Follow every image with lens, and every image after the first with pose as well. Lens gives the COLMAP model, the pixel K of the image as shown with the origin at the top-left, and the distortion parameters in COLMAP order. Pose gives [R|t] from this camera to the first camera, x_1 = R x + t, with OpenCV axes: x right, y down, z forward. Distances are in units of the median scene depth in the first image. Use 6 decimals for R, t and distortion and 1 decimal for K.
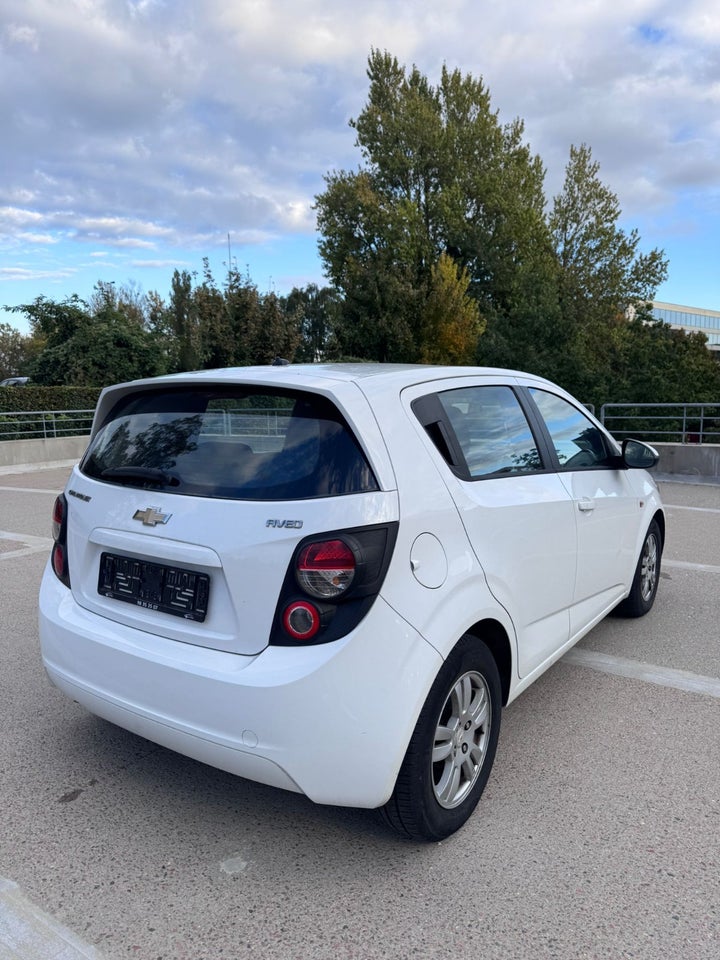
lens RADIAL K [[676.9, 0, 360.8], [0, 676.9, 477.1], [0, 0, 1]] dist [0.008606, 0.000696]
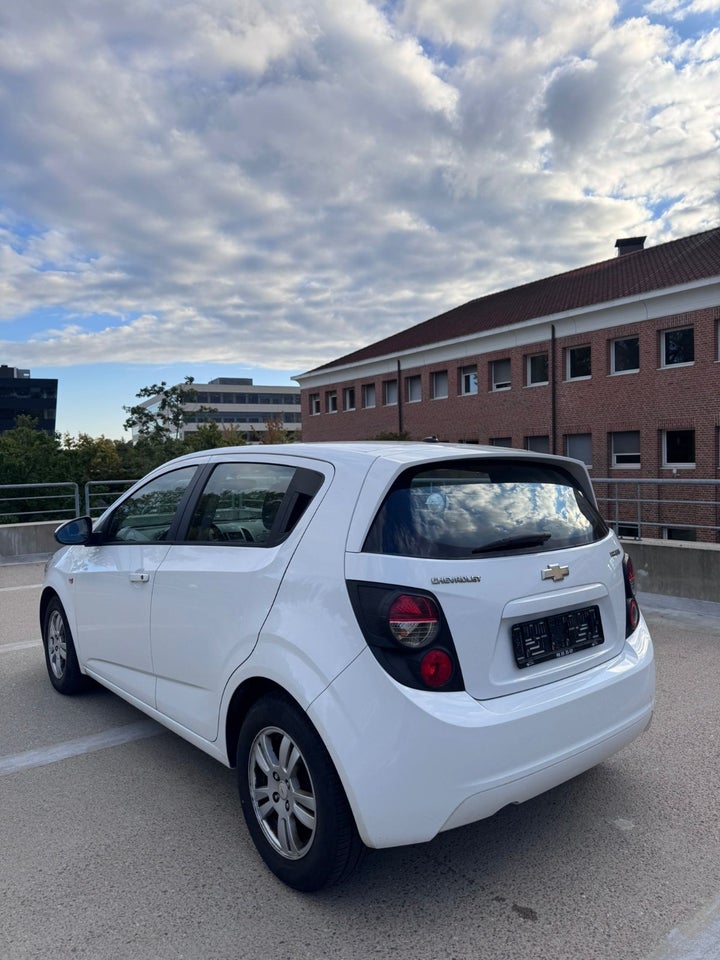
lens RADIAL K [[676.9, 0, 370.0], [0, 676.9, 483.1], [0, 0, 1]] dist [0.008606, 0.000696]
pose [[0.253968, -0.015445, 0.967089, -1.451608], [0.123110, 0.992256, -0.016483, -0.106289], [-0.959346, 0.123245, 0.253903, 0.983118]]
